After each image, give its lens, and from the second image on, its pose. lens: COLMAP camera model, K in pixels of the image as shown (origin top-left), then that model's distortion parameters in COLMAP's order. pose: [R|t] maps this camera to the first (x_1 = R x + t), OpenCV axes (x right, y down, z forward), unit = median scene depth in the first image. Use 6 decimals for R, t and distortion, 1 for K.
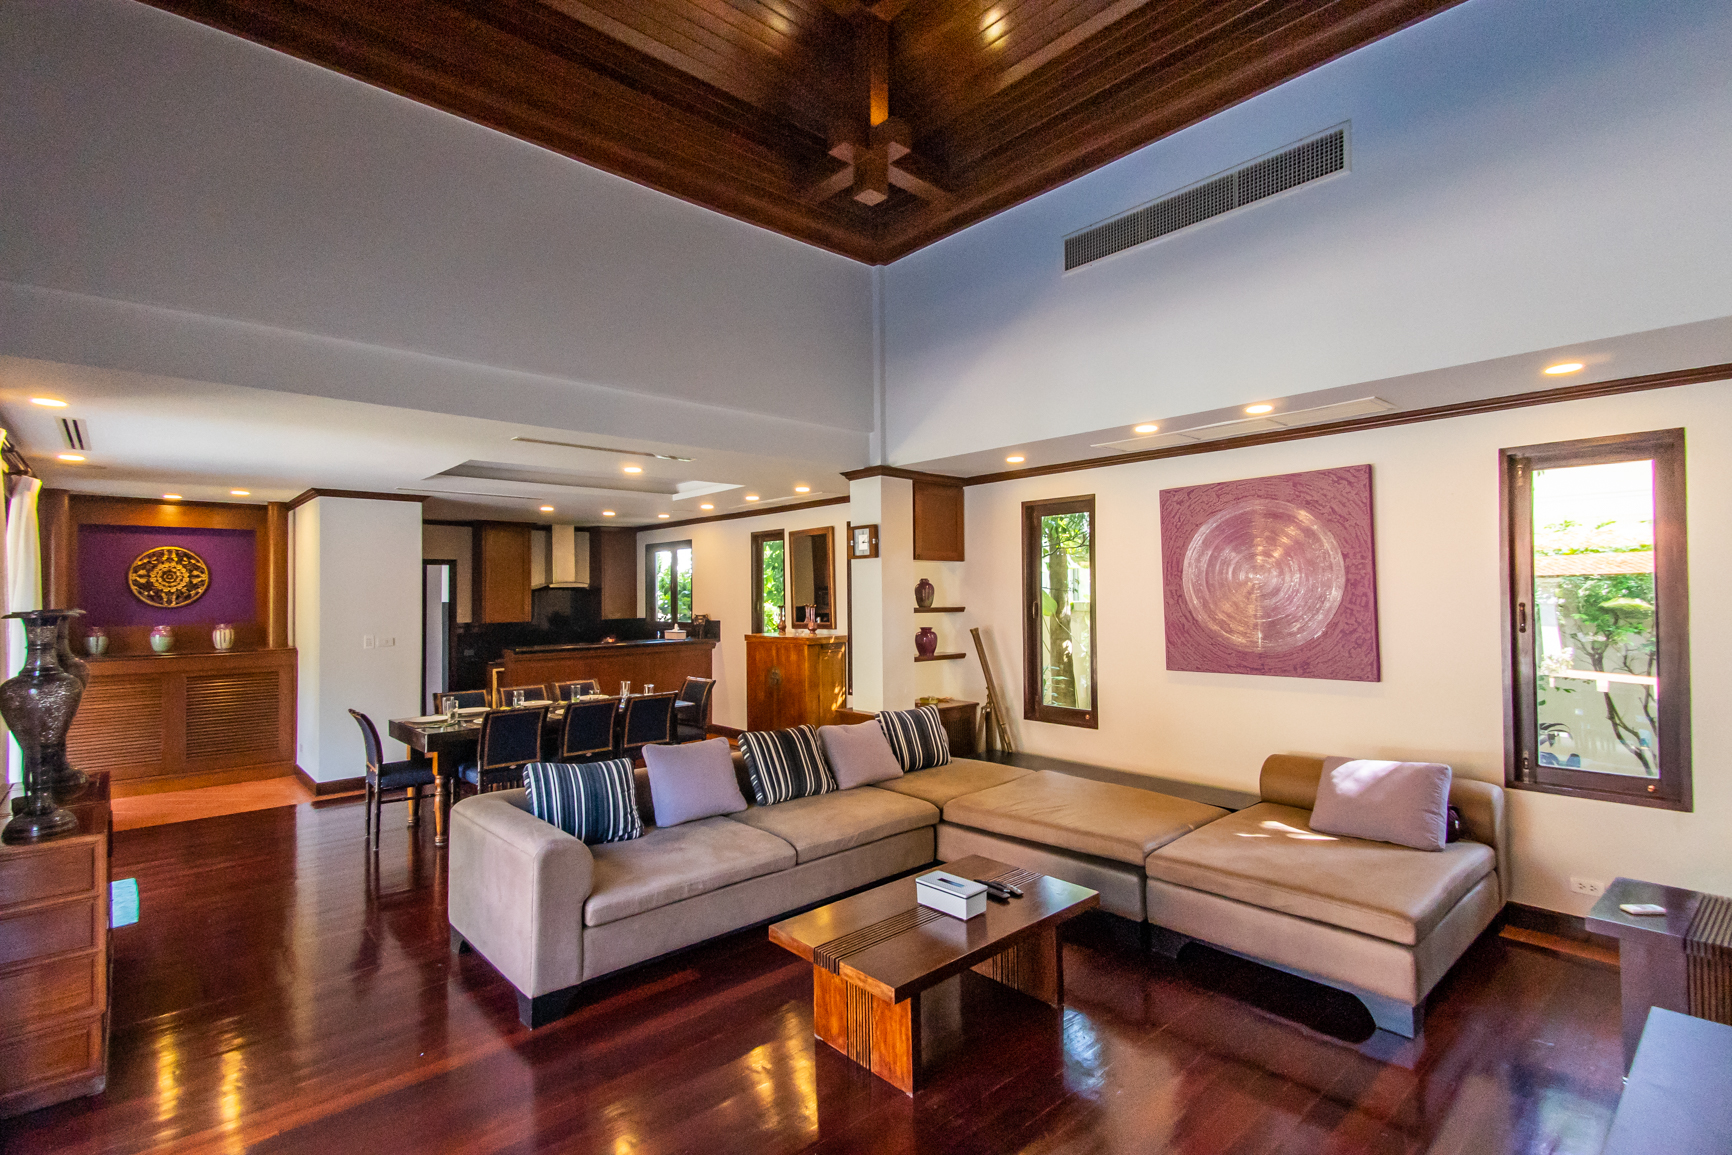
lens RADIAL K [[801.0, 0, 872.1], [0, 801.0, 572.7], [0, 0, 1]] dist [0.017256, -0.003367]
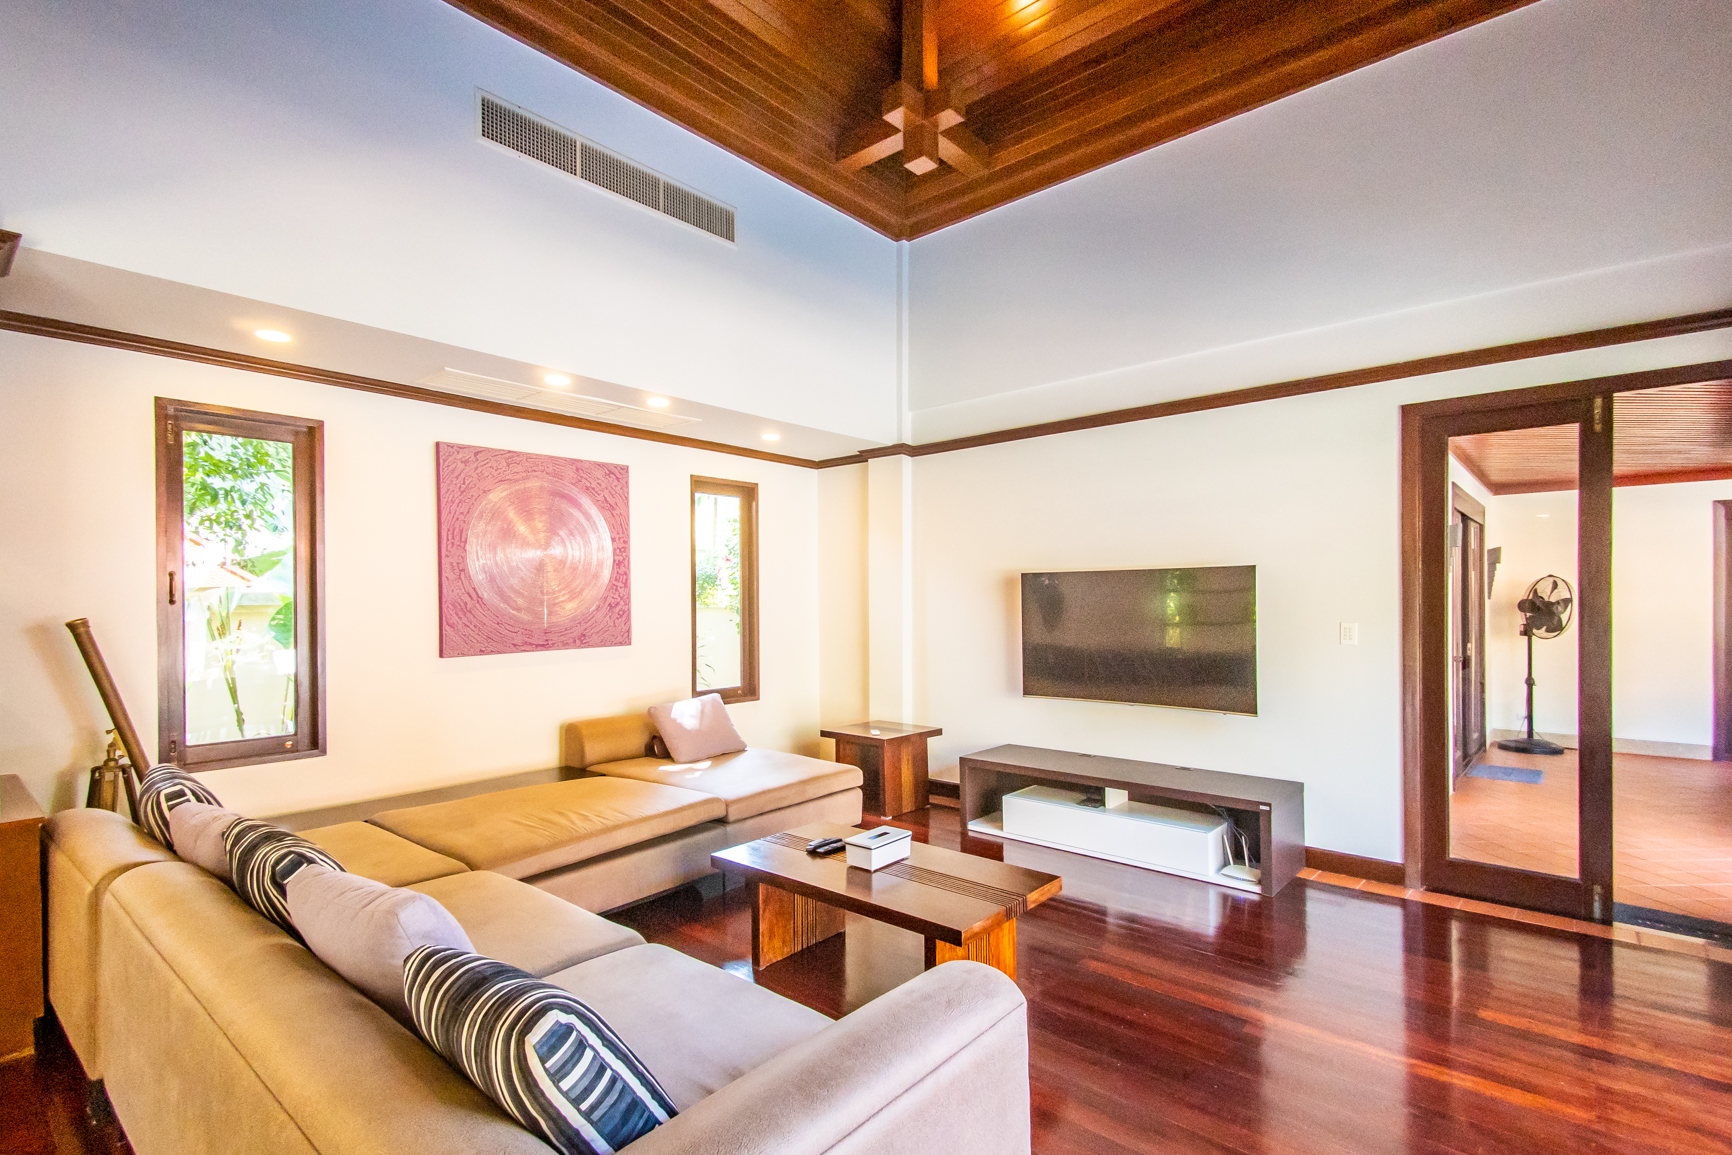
lens RADIAL K [[801.0, 0, 866.1], [0, 801.0, 601.6], [0, 0, 1]] dist [0.017256, -0.003367]
pose [[-0.119521, 0.008153, 0.992798, -0.526096], [-0.019245, 0.999759, -0.010526, 0.064069], [-0.992645, -0.020364, -0.119335, 0.675498]]
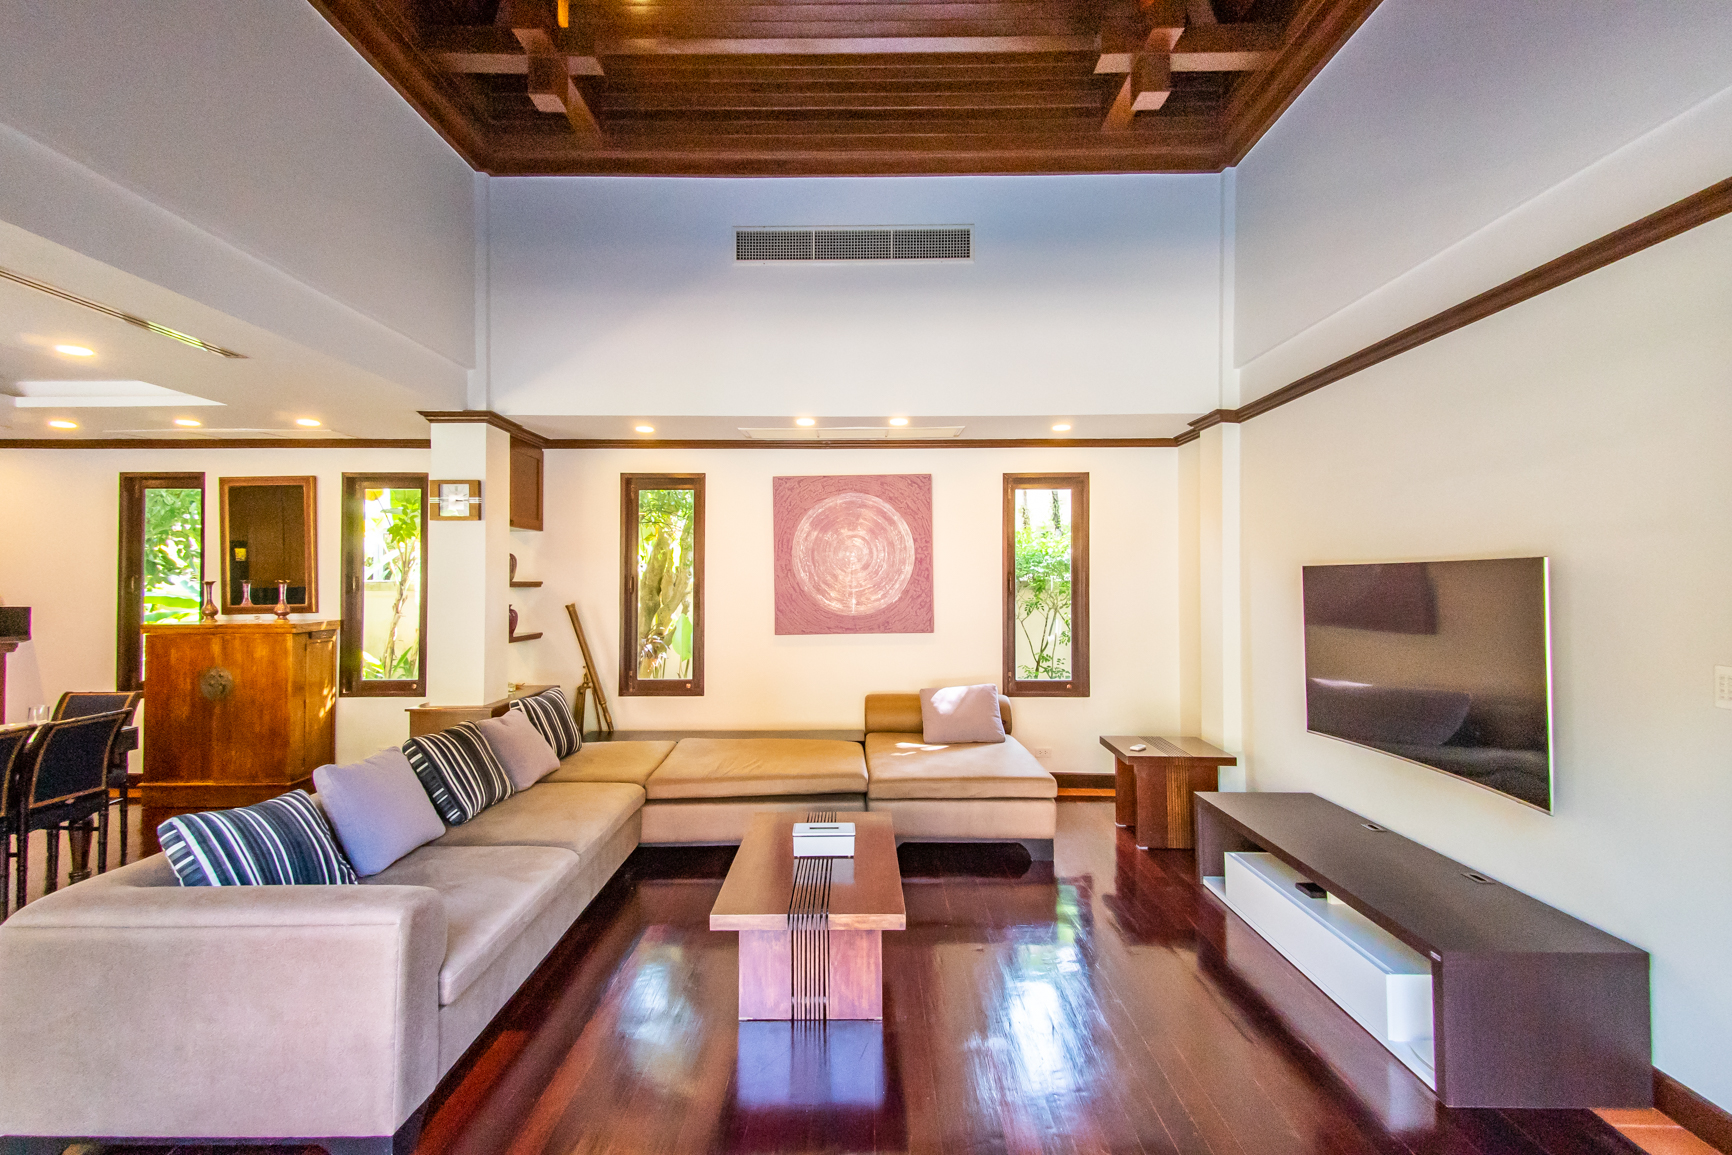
lens RADIAL K [[787.1, 0, 867.3], [0, 787.1, 560.4], [0, 0, 1]] dist [0.021654, -0.001907]
pose [[0.669770, 0.027154, 0.742072, -0.379086], [-0.023330, 0.999607, -0.015520, 0.030458], [-0.742202, -0.006918, 0.670141, 0.159799]]
